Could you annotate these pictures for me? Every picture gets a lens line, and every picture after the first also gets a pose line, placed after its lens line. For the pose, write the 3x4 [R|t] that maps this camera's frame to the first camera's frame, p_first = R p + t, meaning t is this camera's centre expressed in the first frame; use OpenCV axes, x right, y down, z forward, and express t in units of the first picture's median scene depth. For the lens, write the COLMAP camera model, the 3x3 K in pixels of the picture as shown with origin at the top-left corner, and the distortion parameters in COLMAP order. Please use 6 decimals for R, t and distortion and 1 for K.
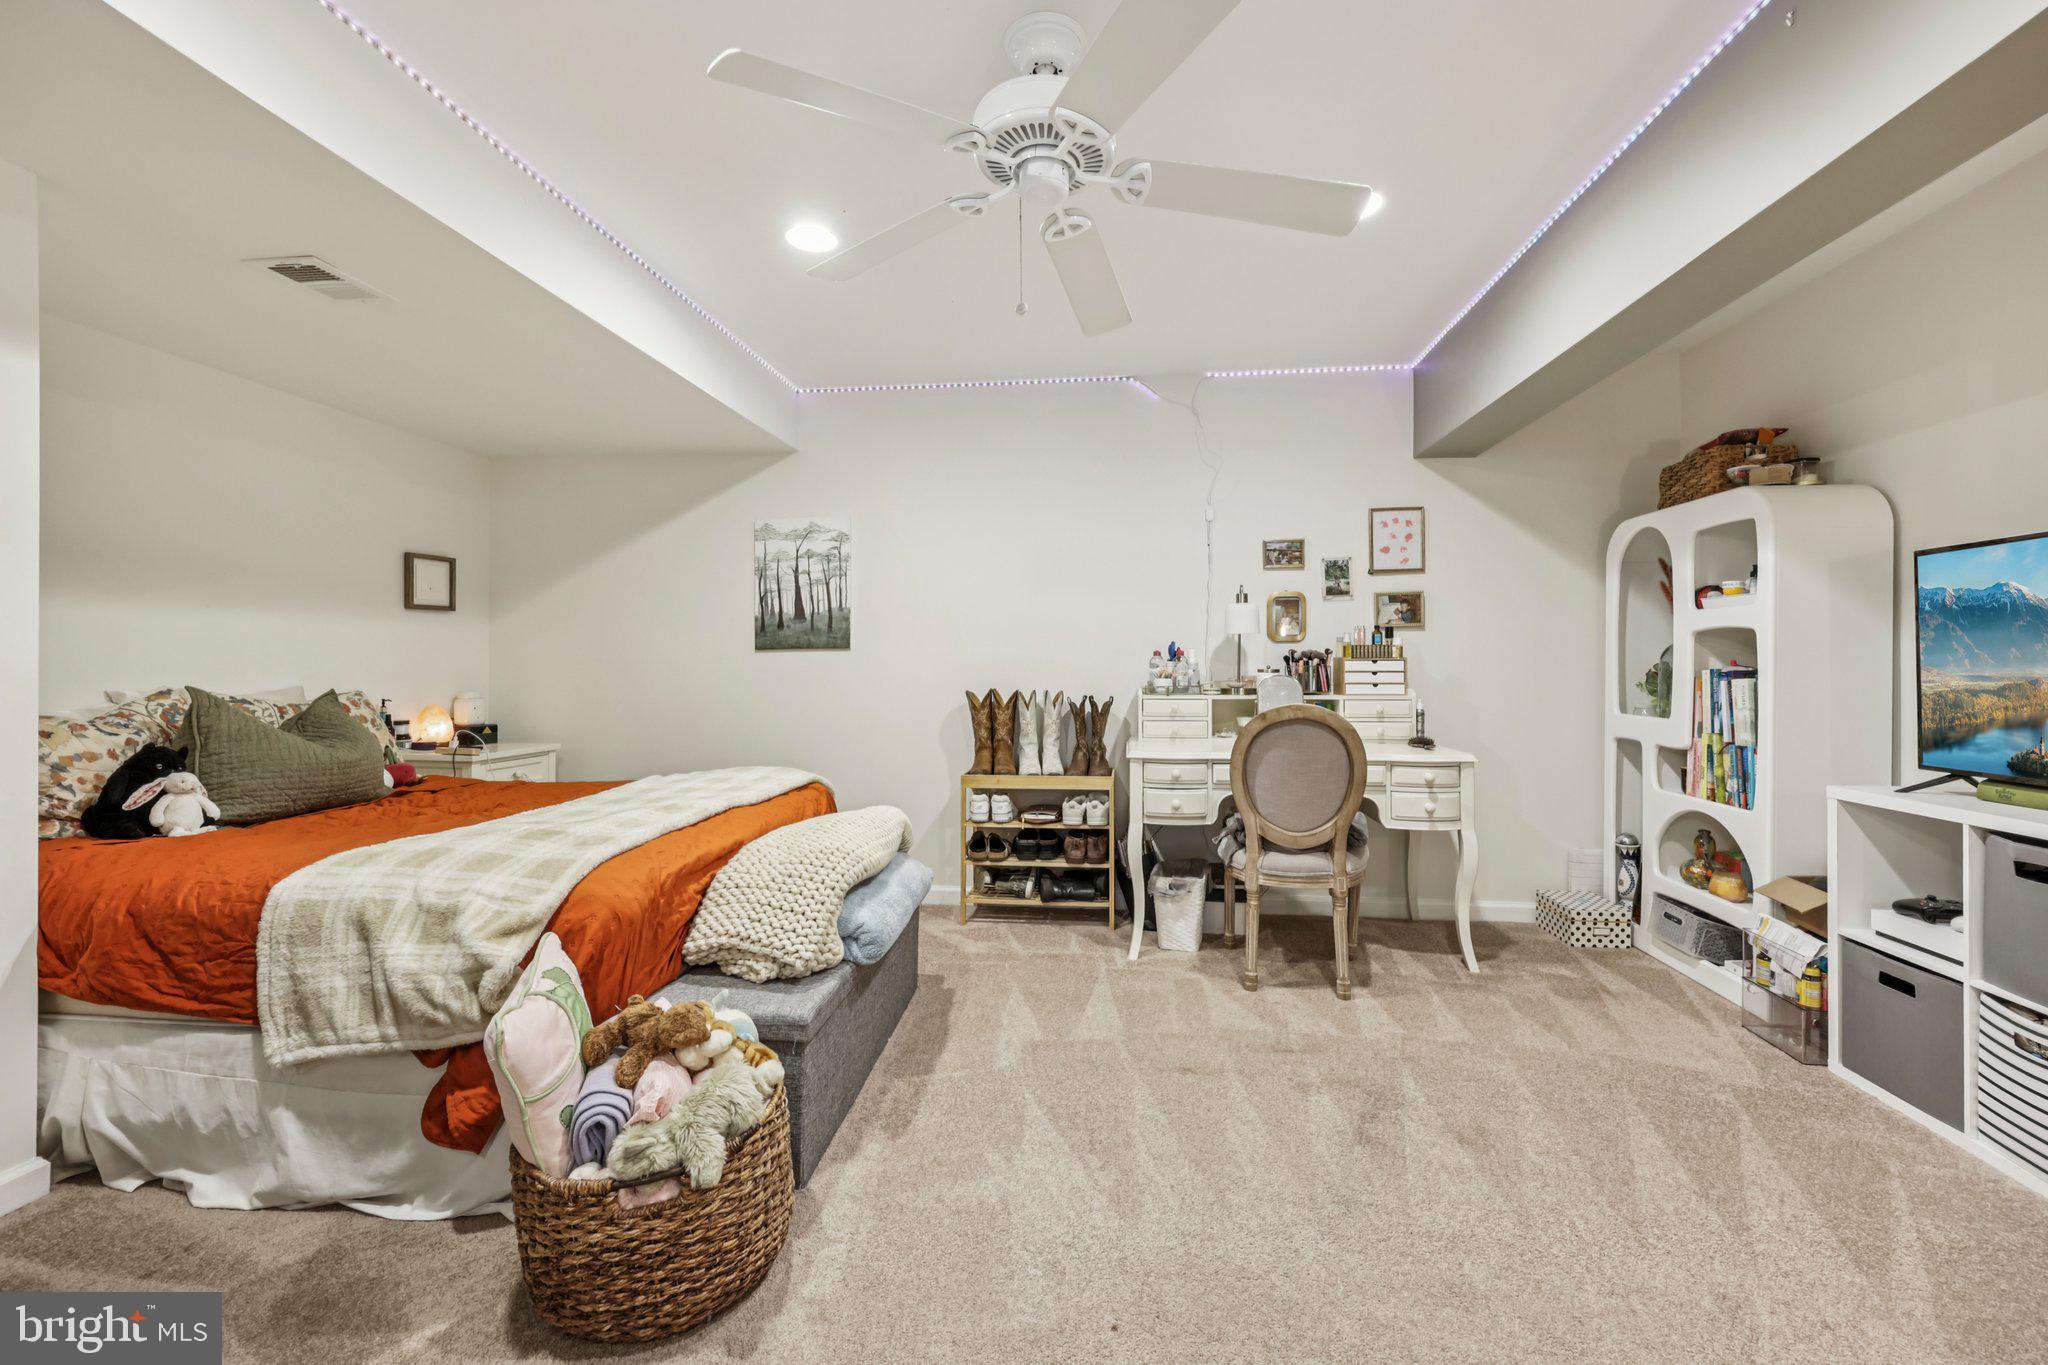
lens RADIAL K [[840.6, 0, 1019.0], [0, 840.6, 669.7], [0, 0, 1]] dist [0.003852, -0.000201]
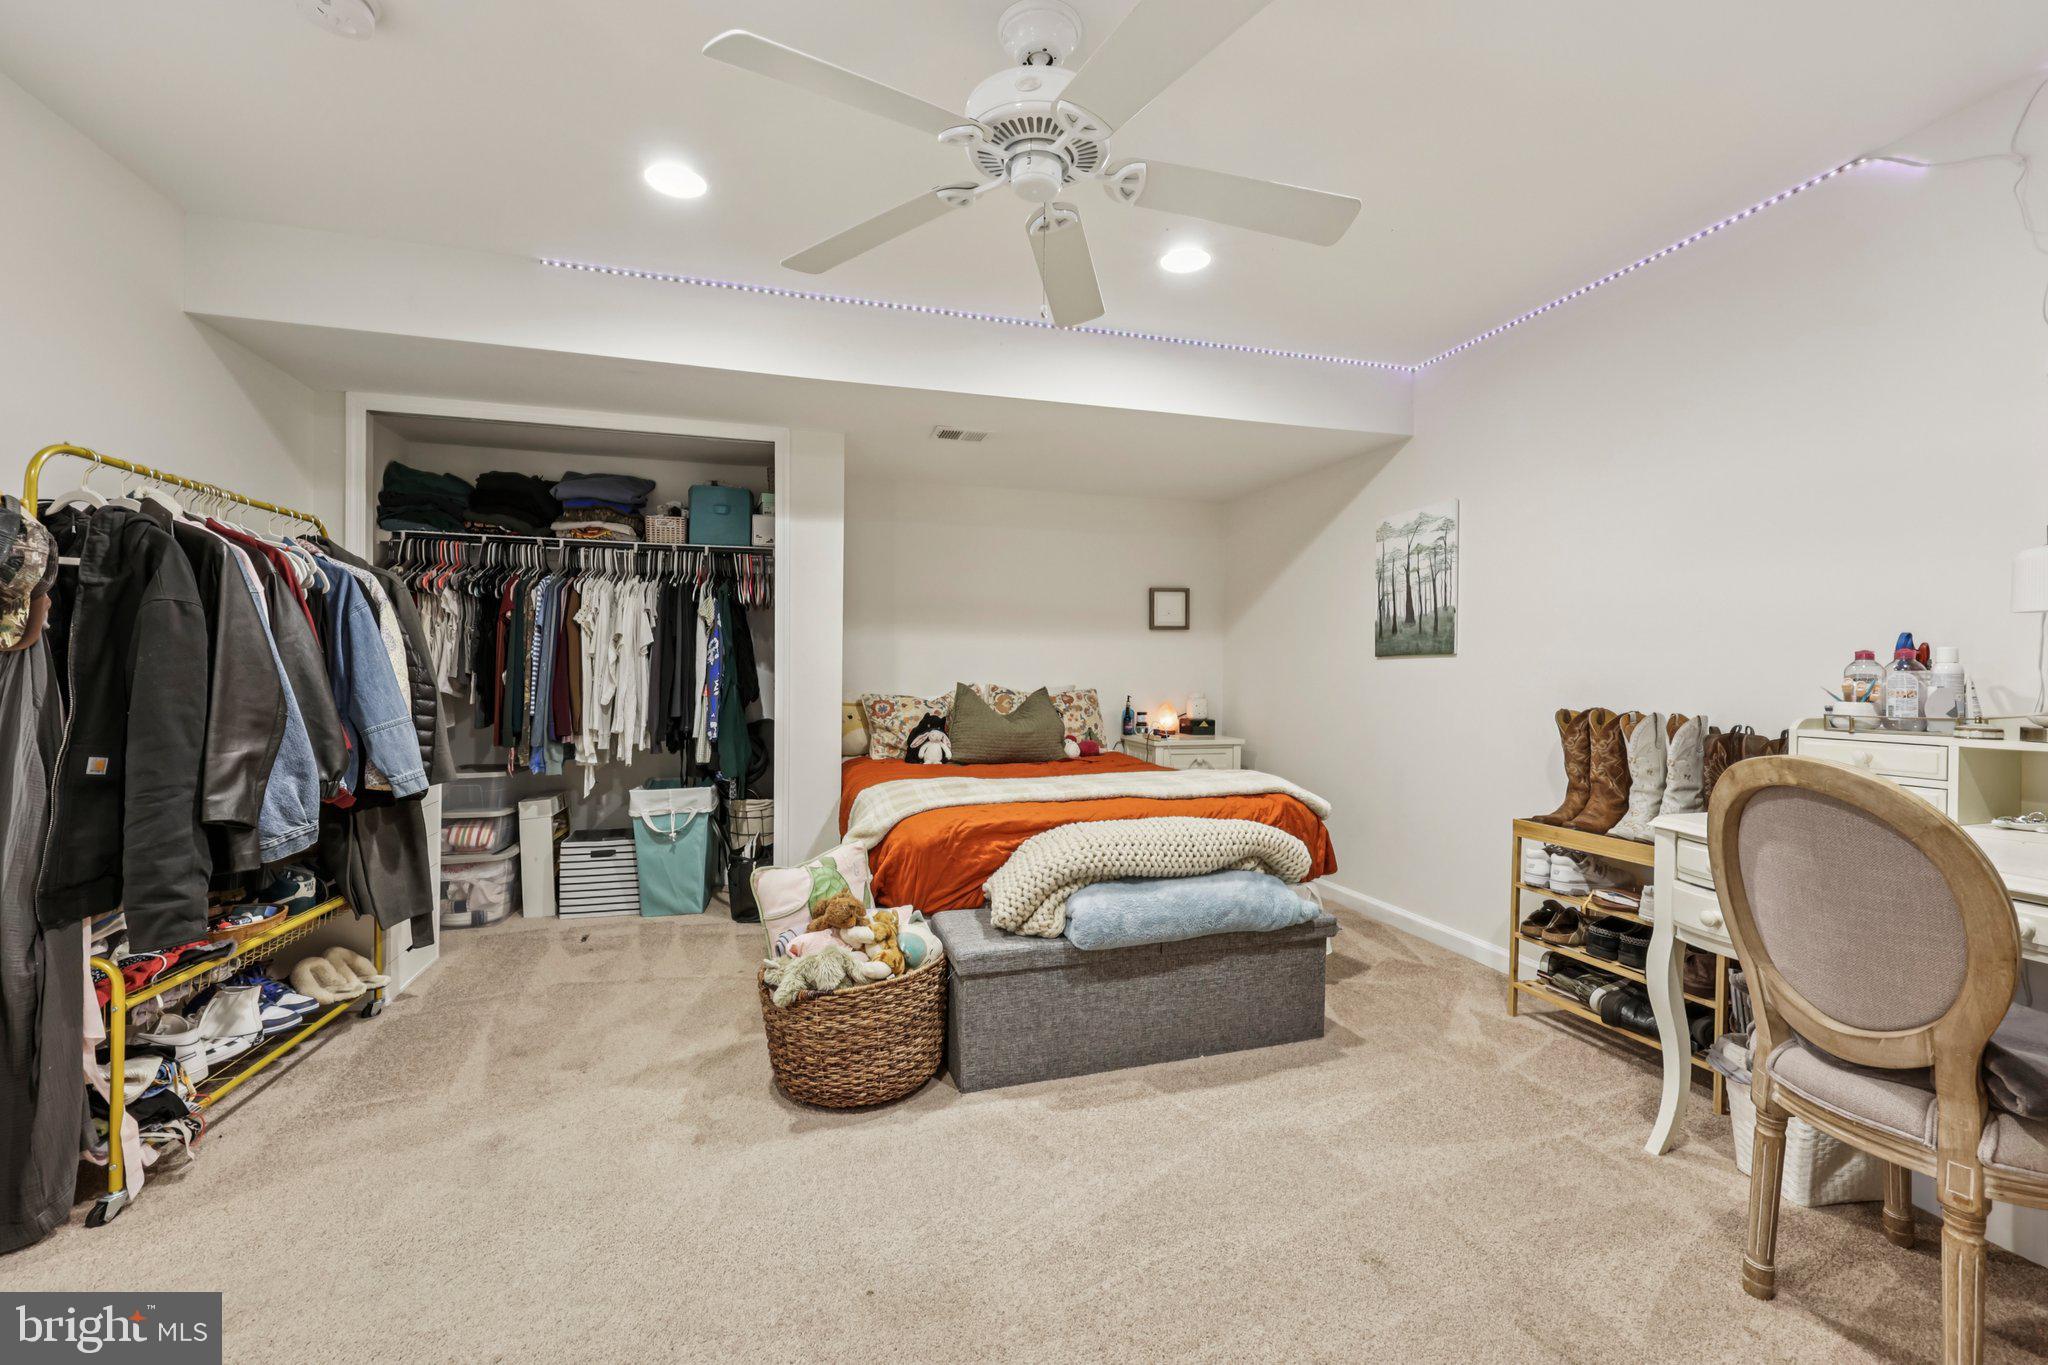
lens RADIAL K [[840.6, 0, 1025.3], [0, 840.6, 678.8], [0, 0, 1]] dist [0.003852, -0.000201]
pose [[0.402034, 0.012317, -0.915542, 0.428349], [-0.010906, 0.999903, 0.008663, -0.002873], [0.915560, 0.006502, 0.402129, 0.274191]]
